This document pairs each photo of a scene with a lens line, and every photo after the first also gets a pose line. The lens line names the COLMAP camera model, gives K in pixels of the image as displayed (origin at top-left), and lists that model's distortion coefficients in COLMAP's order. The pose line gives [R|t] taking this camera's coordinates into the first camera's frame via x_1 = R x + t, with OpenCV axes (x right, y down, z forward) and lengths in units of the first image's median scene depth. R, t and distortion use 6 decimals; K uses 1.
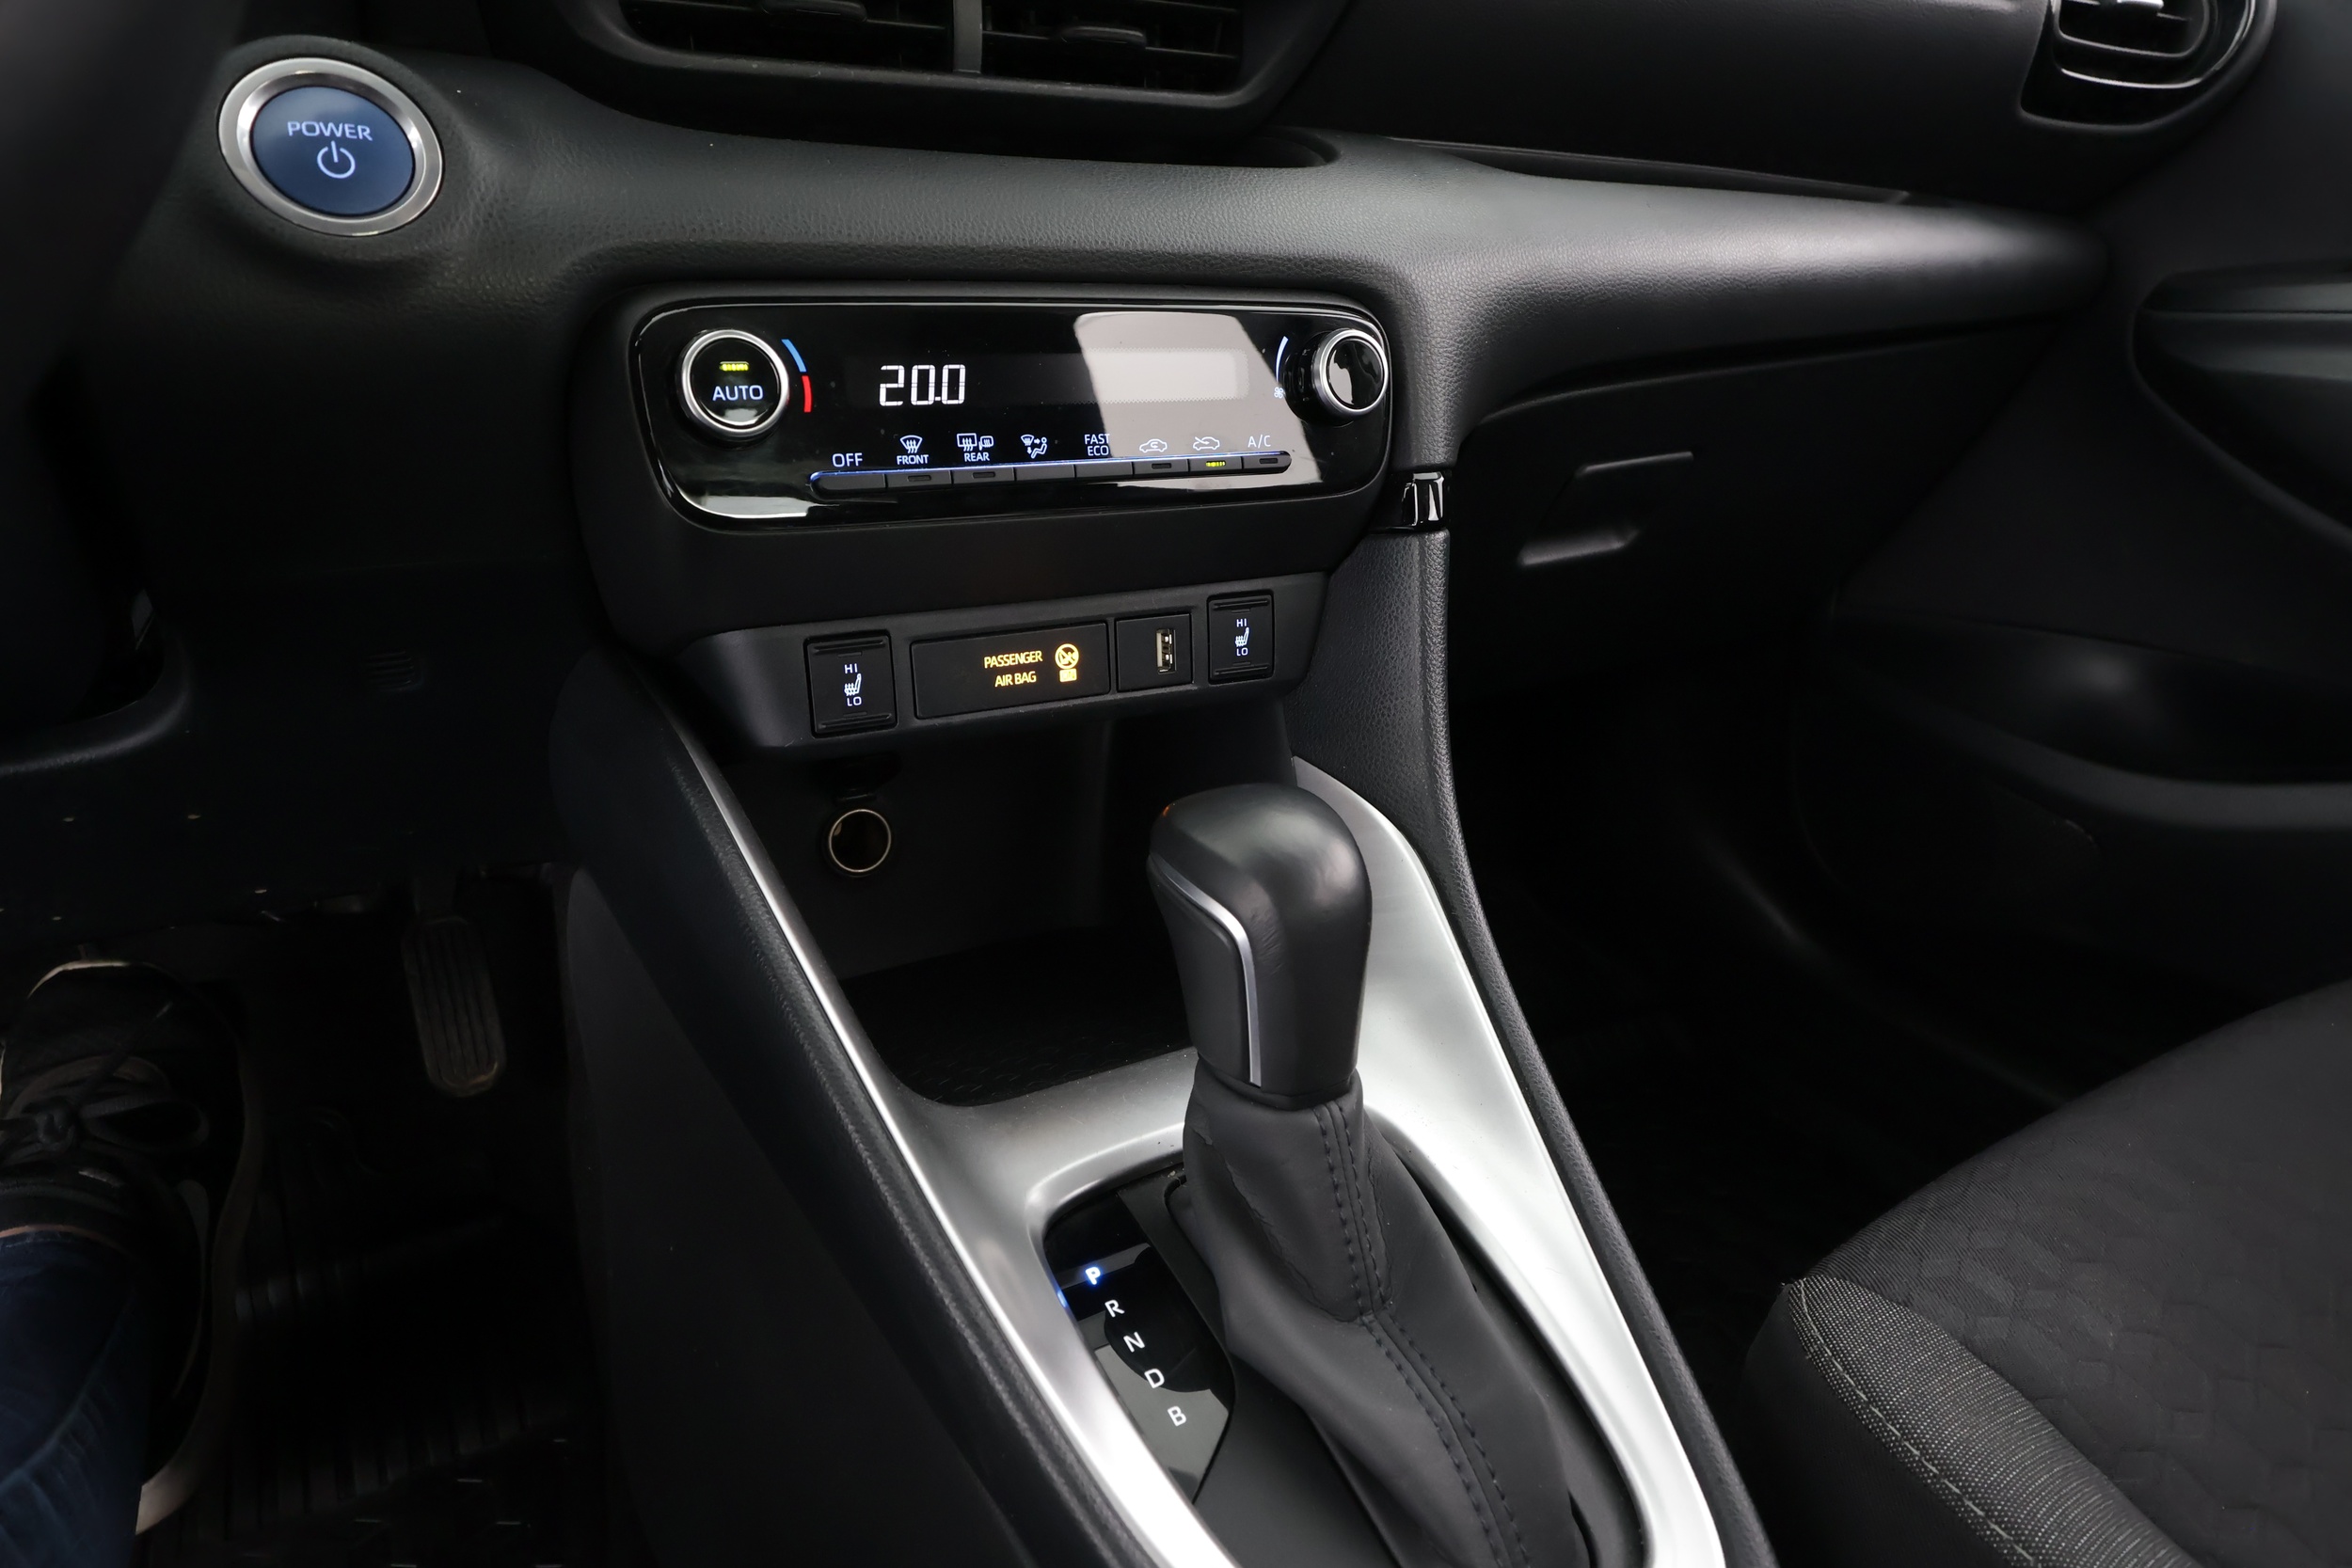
lens RADIAL K [[1364.9, 0, 1185.6], [0, 1364.9, 777.7], [0, 0, 1]] dist [0.004232, 0.002182]
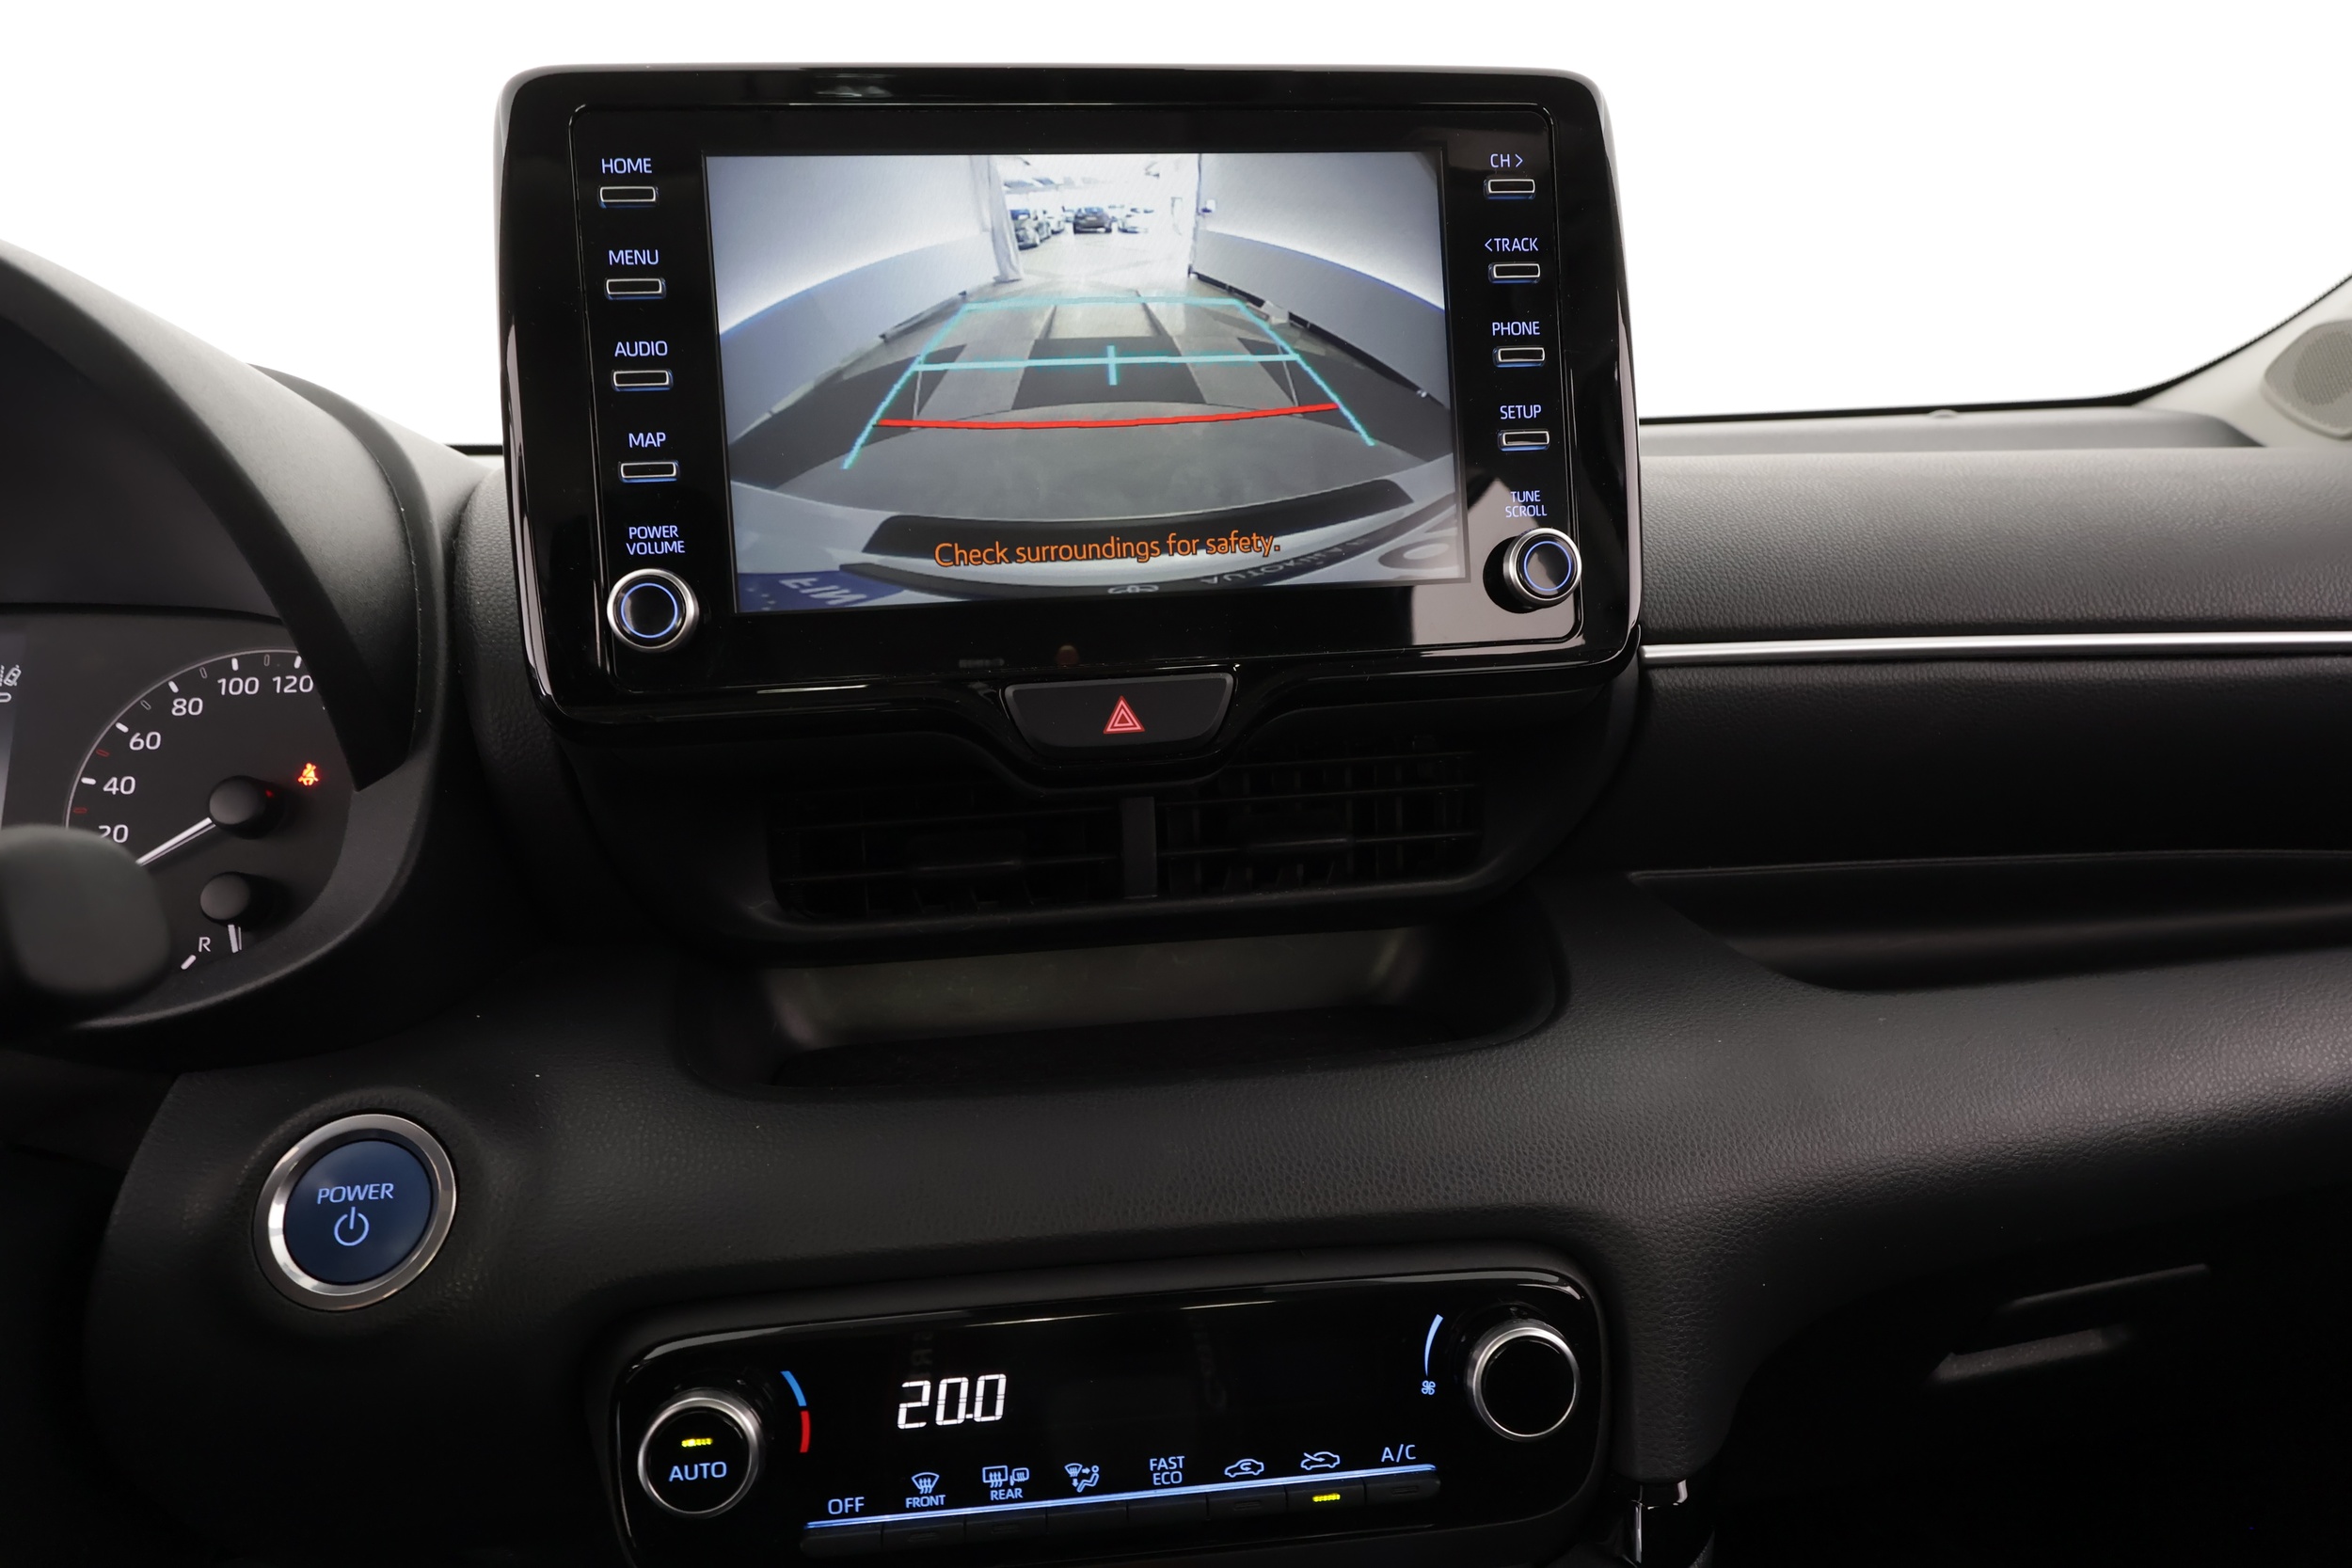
lens RADIAL K [[1364.9, 0, 1182.8], [0, 1364.9, 778.8], [0, 0, 1]] dist [0.004232, 0.002182]
pose [[0.924235, 0.011938, -0.381638, 0.258745], [-0.088700, 0.978880, -0.184190, -0.521845], [0.371379, 0.204086, 0.905774, 0.206557]]
